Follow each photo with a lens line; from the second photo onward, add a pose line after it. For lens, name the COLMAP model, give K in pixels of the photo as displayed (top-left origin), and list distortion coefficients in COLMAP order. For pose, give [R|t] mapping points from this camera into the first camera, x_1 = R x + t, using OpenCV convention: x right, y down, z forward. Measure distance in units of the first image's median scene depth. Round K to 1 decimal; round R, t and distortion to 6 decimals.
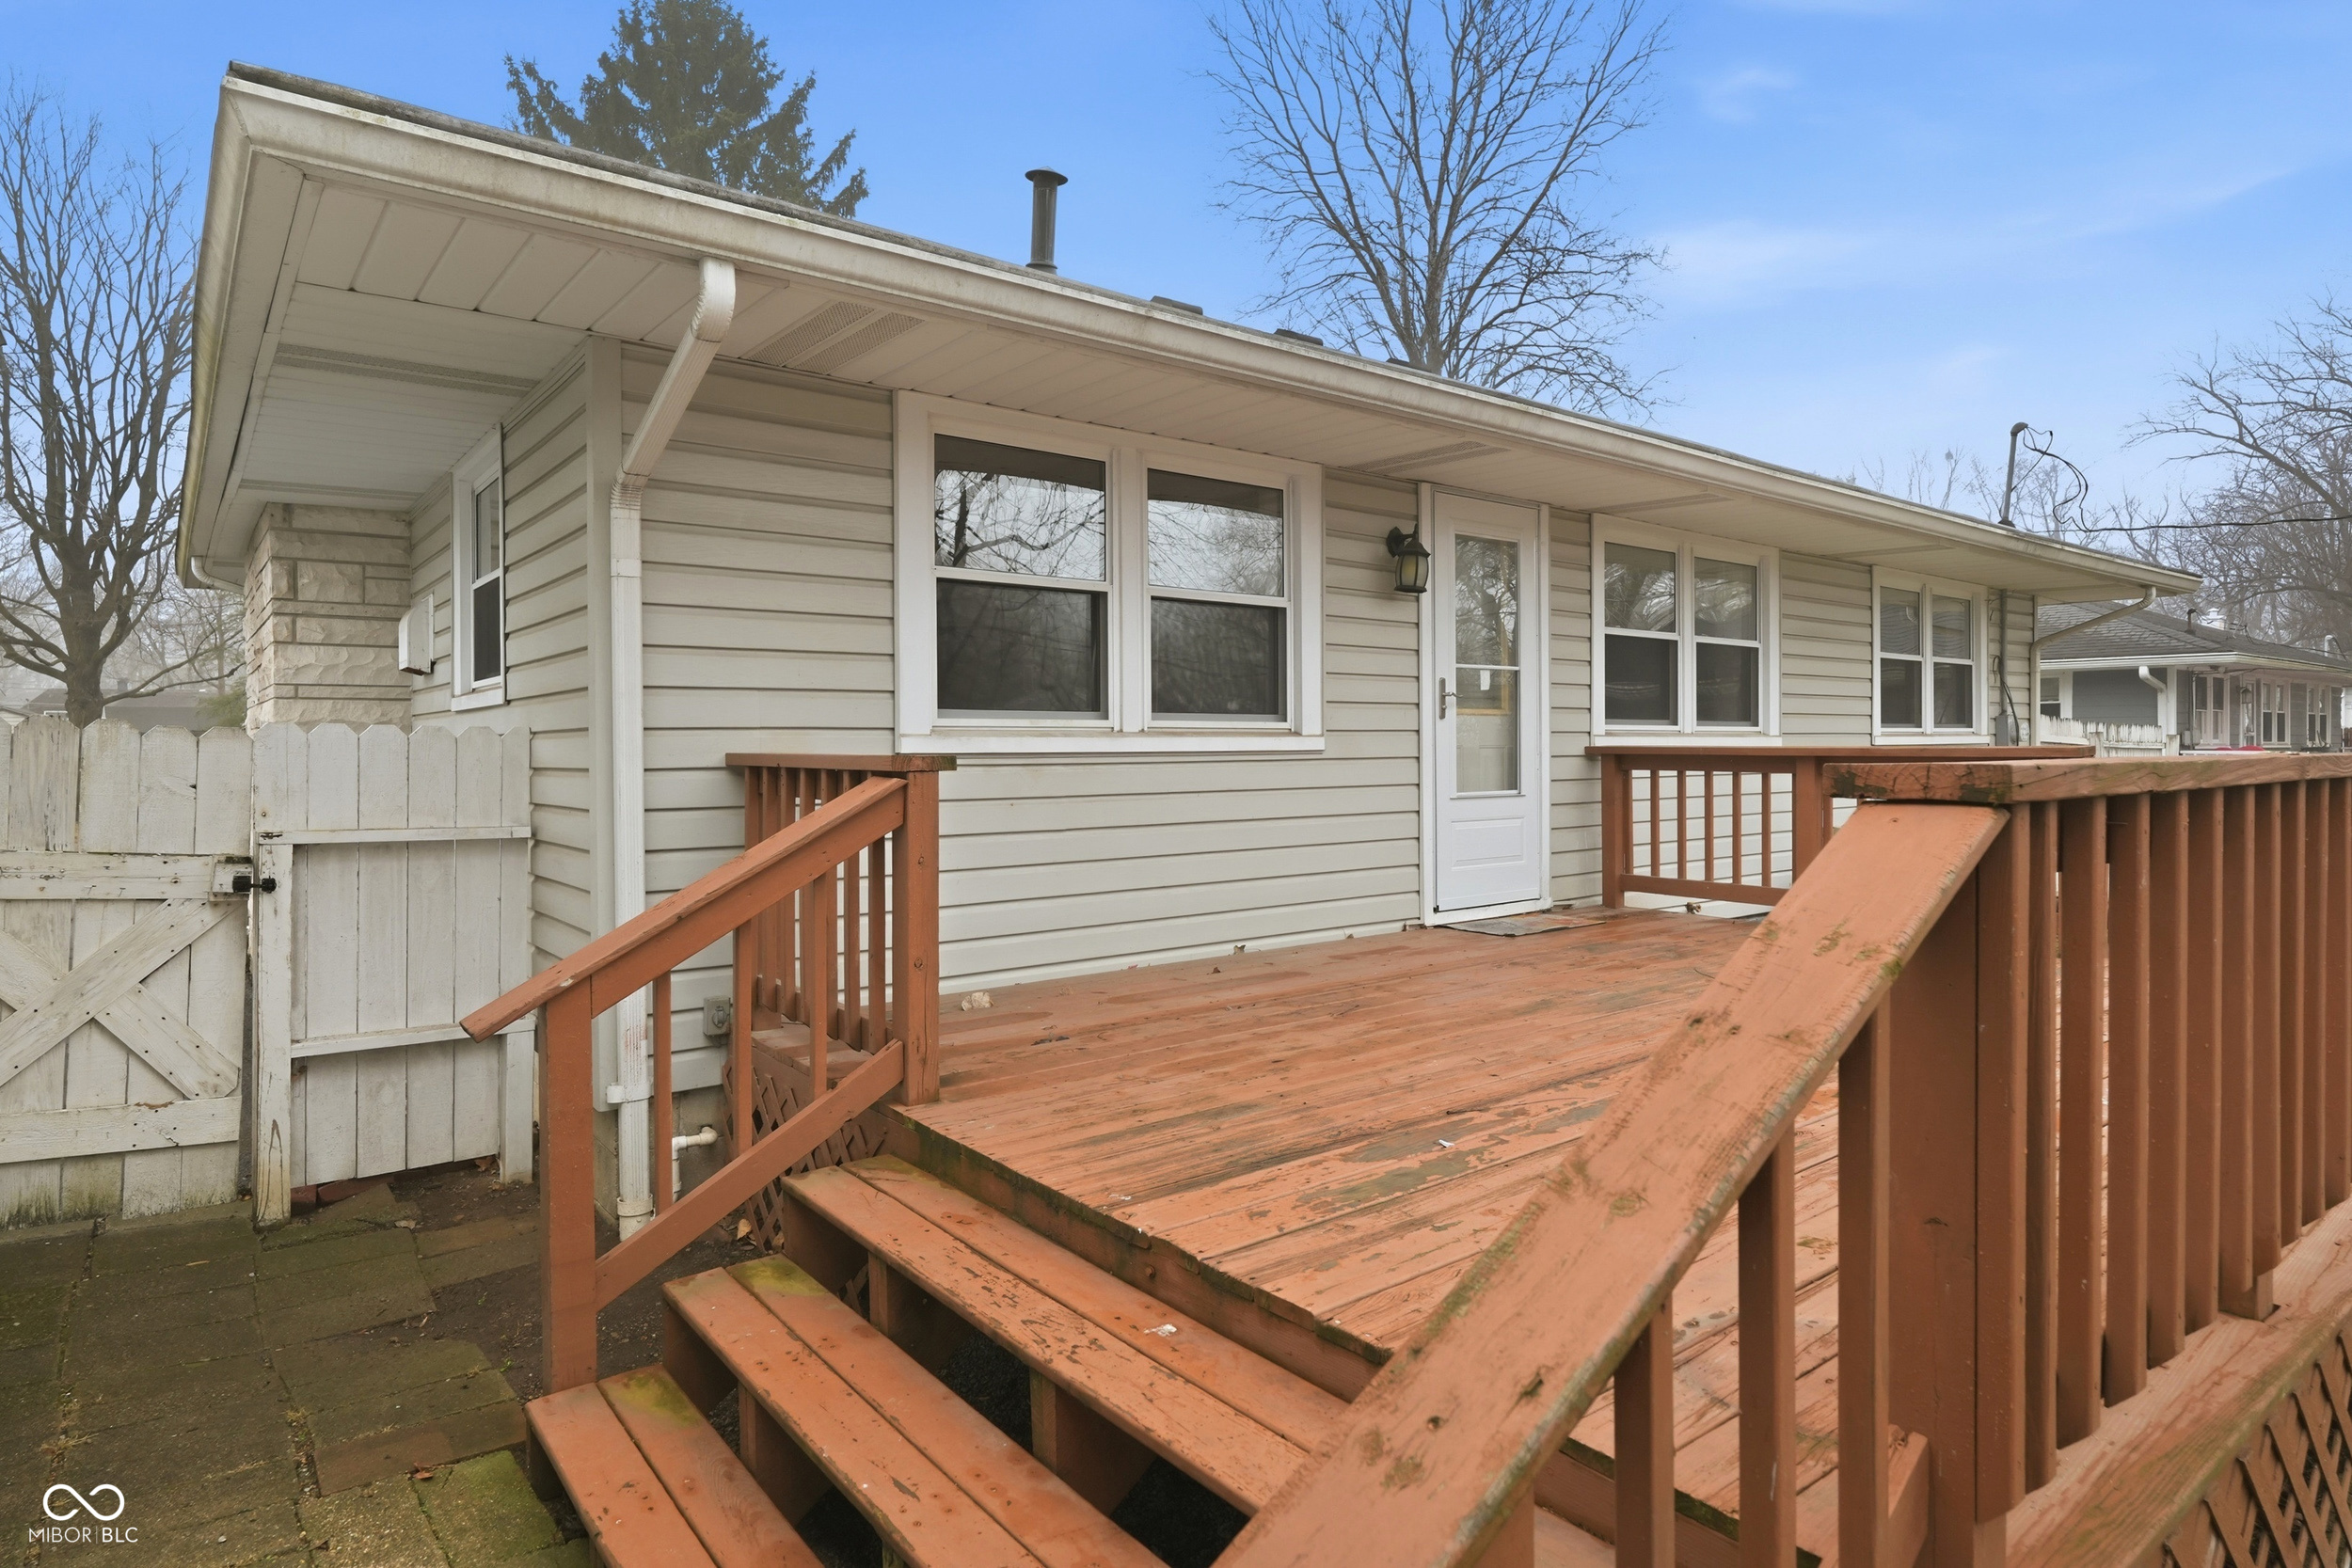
lens RADIAL K [[1281.3, 0, 1178.3], [0, 1281.3, 775.9], [0, 0, 1]] dist [-0.001413, 0.000005]
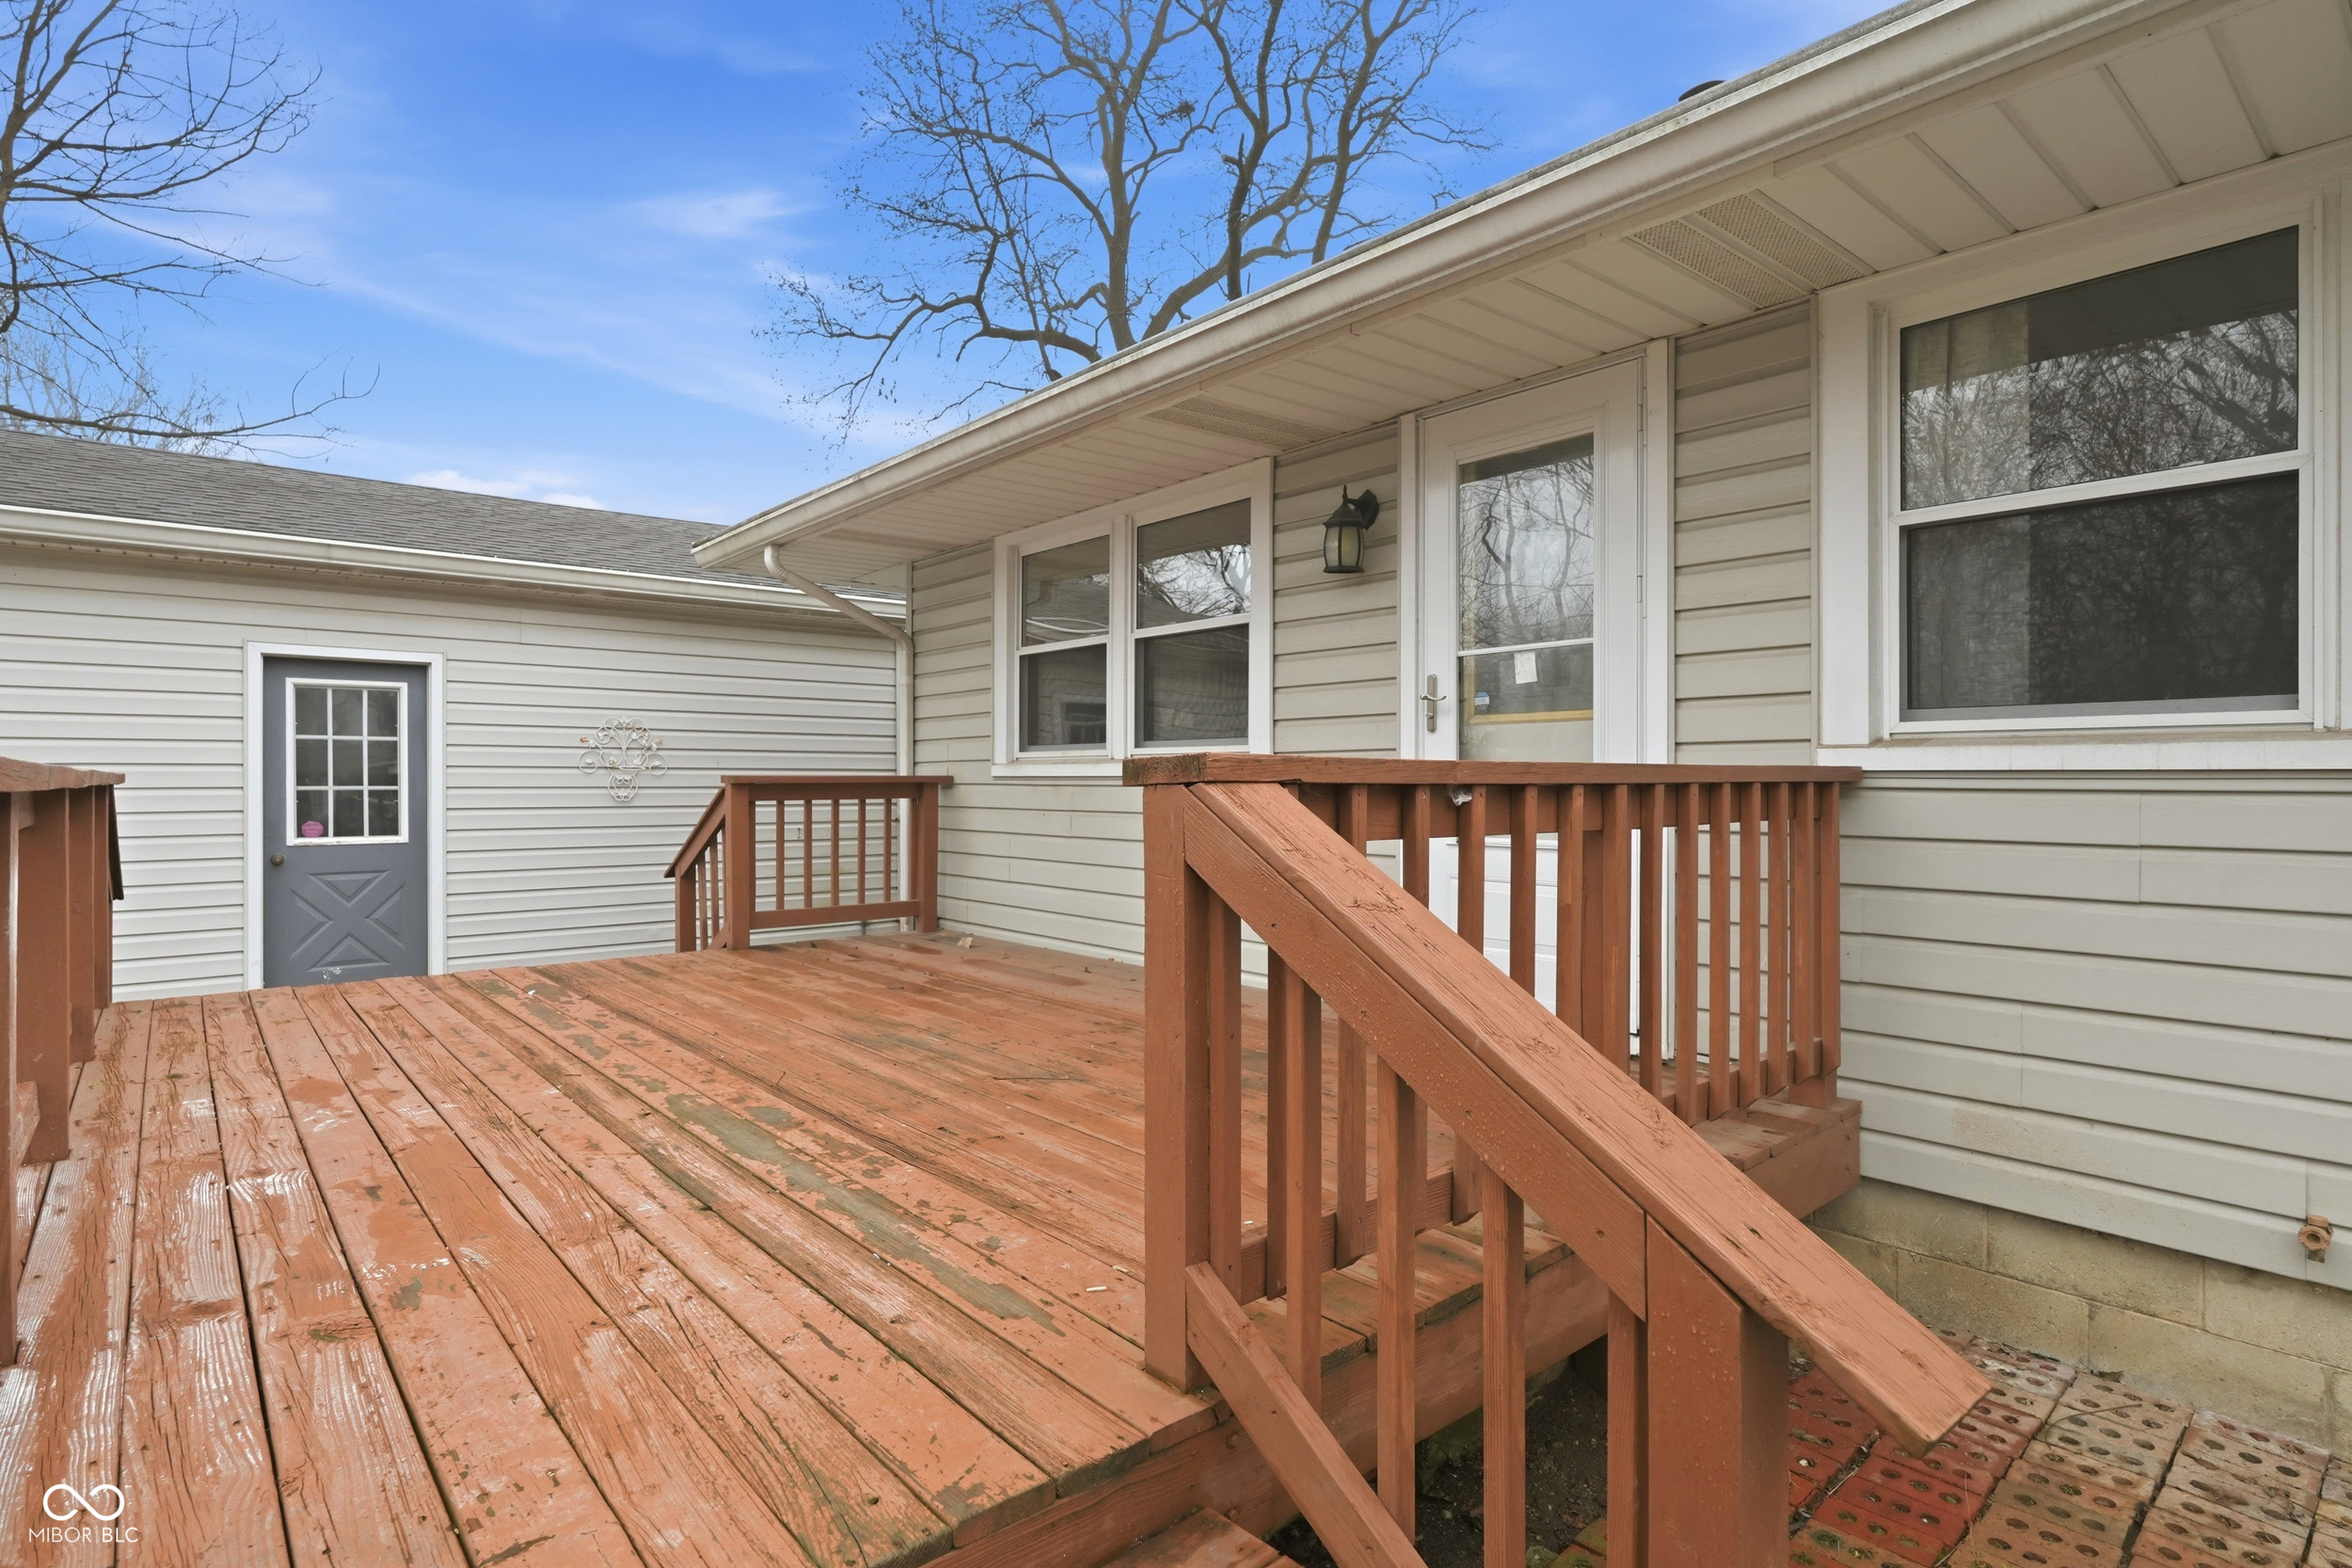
lens RADIAL K [[1204.0, 0, 1178.5], [0, 1204.0, 778.3], [0, 0, 1]] dist [0.006644, 0.000372]
pose [[0.031941, 0.013565, -0.999398, 0.943670], [-0.010189, 0.999860, 0.013245, -0.028283], [0.999438, 0.009760, 0.032075, 0.903573]]
